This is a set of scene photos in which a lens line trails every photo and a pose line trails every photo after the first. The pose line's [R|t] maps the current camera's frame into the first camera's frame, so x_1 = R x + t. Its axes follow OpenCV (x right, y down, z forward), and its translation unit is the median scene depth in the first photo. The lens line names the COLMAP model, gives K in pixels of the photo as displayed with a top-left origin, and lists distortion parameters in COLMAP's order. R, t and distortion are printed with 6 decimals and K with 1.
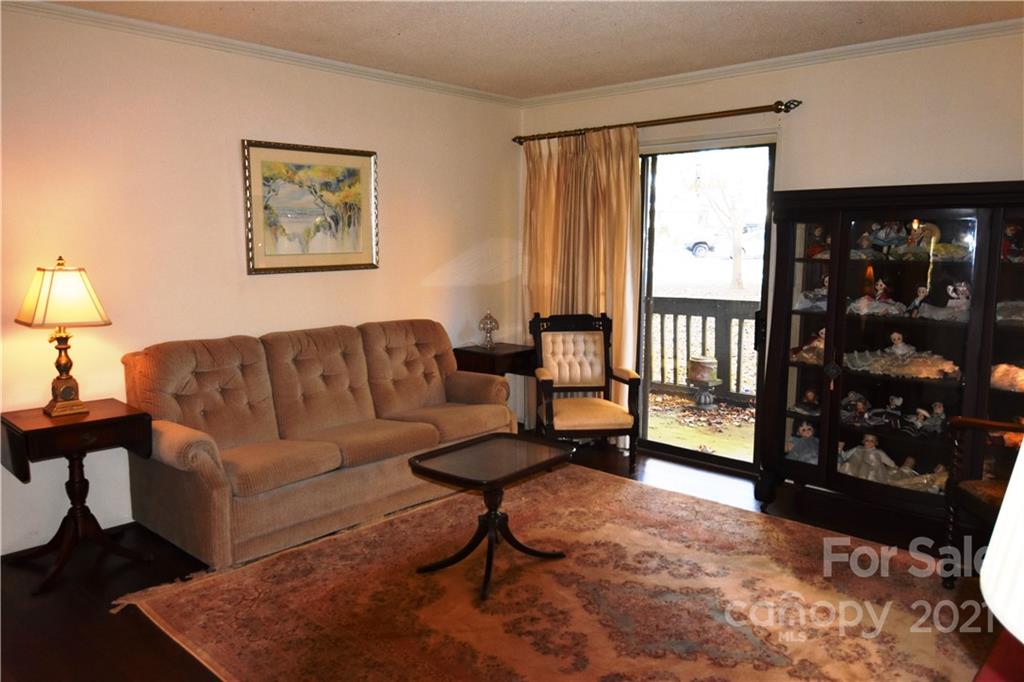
lens RADIAL K [[784.2, 0, 512.0], [0, 784.2, 340.1], [0, 0, 1]] dist [0.040671, -0.001764]
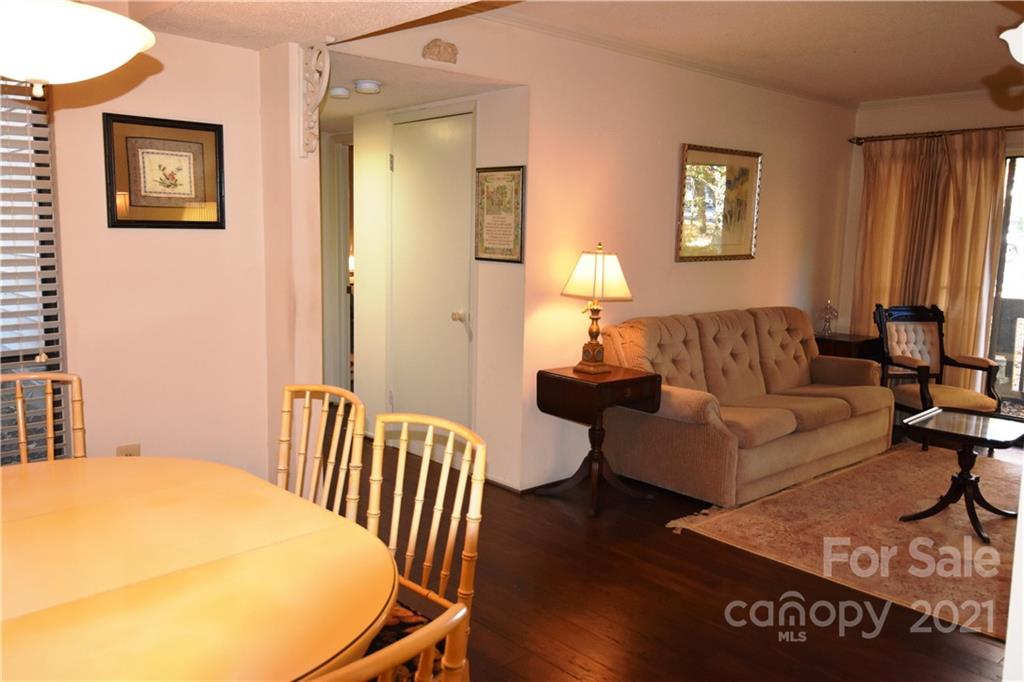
lens RADIAL K [[825.4, 0, 510.5], [0, 825.4, 339.6], [0, 0, 1]] dist [0.039700, -0.027187]
pose [[0.995129, 0.032756, -0.092979, -0.407954], [-0.032746, 0.999462, 0.001635, 0.031774], [0.092982, 0.001418, 0.995667, -0.189538]]
